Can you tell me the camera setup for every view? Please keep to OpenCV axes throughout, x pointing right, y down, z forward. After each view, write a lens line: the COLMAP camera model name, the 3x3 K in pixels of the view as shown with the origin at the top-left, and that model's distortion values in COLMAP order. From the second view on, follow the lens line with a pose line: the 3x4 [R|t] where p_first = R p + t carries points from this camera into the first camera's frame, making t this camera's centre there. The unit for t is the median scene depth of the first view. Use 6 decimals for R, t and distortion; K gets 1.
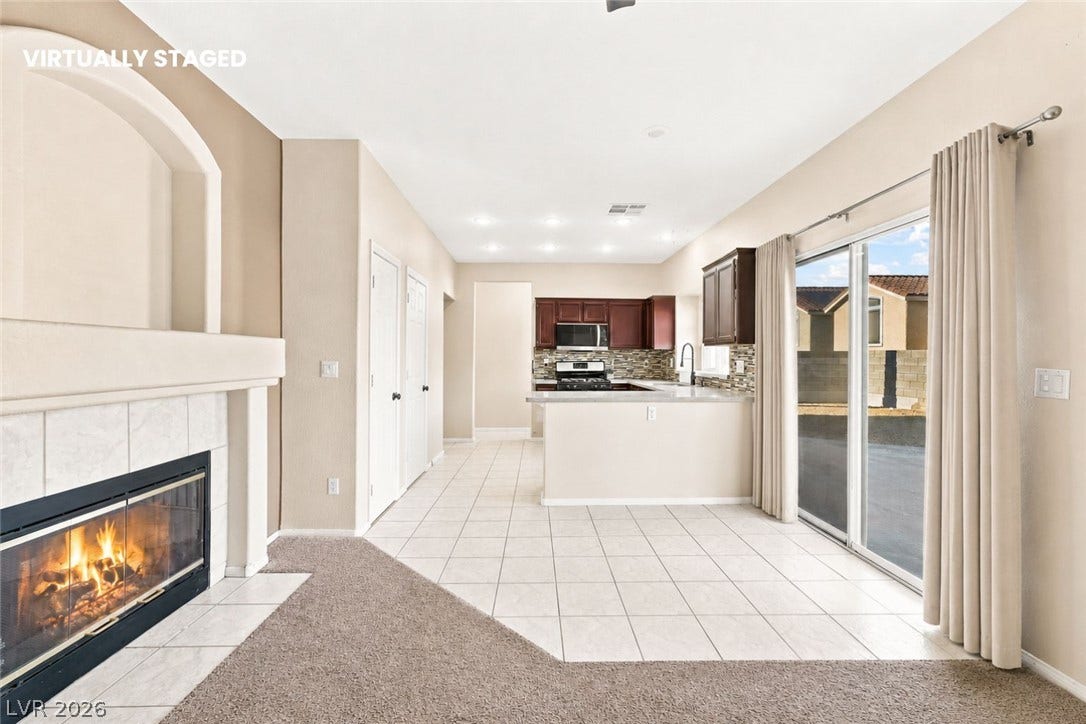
lens RADIAL K [[465.2, 0, 539.2], [0, 465.2, 357.6], [0, 0, 1]] dist [-0.000992, 0.000143]
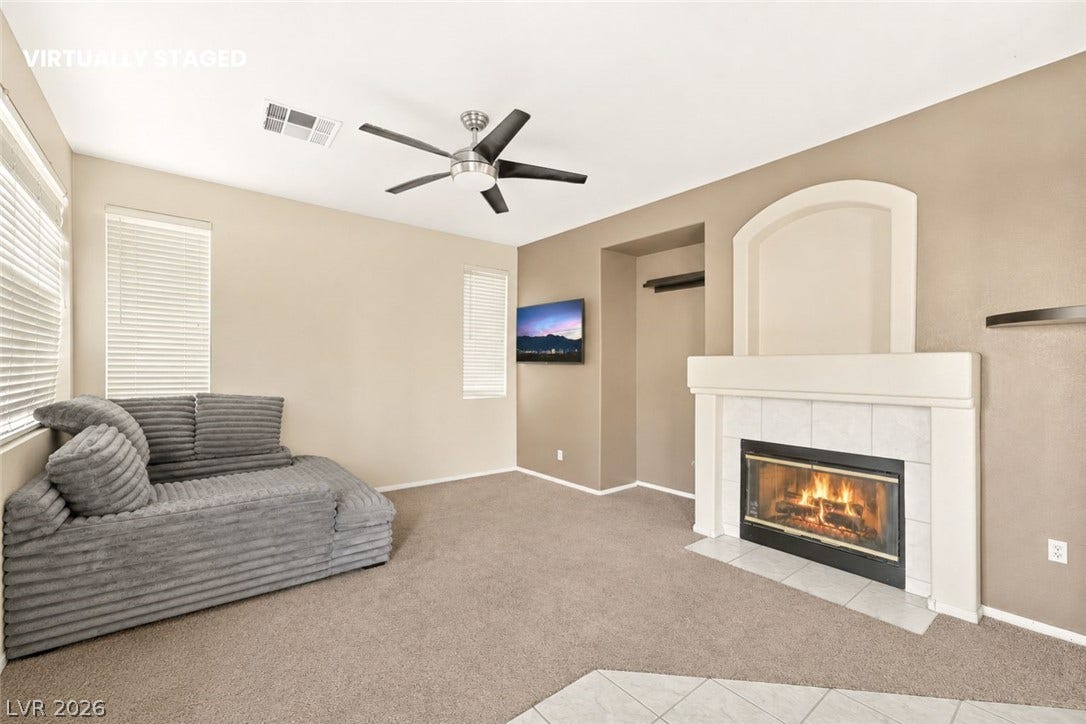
lens RADIAL K [[449.4, 0, 544.3], [0, 449.4, 357.6], [0, 0, 1]] dist [-0.005772, 0.000132]
pose [[-0.779719, -0.002762, -0.626124, 0.594645], [-0.000677, 0.999993, -0.003568, -0.035920], [0.626130, -0.002358, -0.779715, 1.299299]]
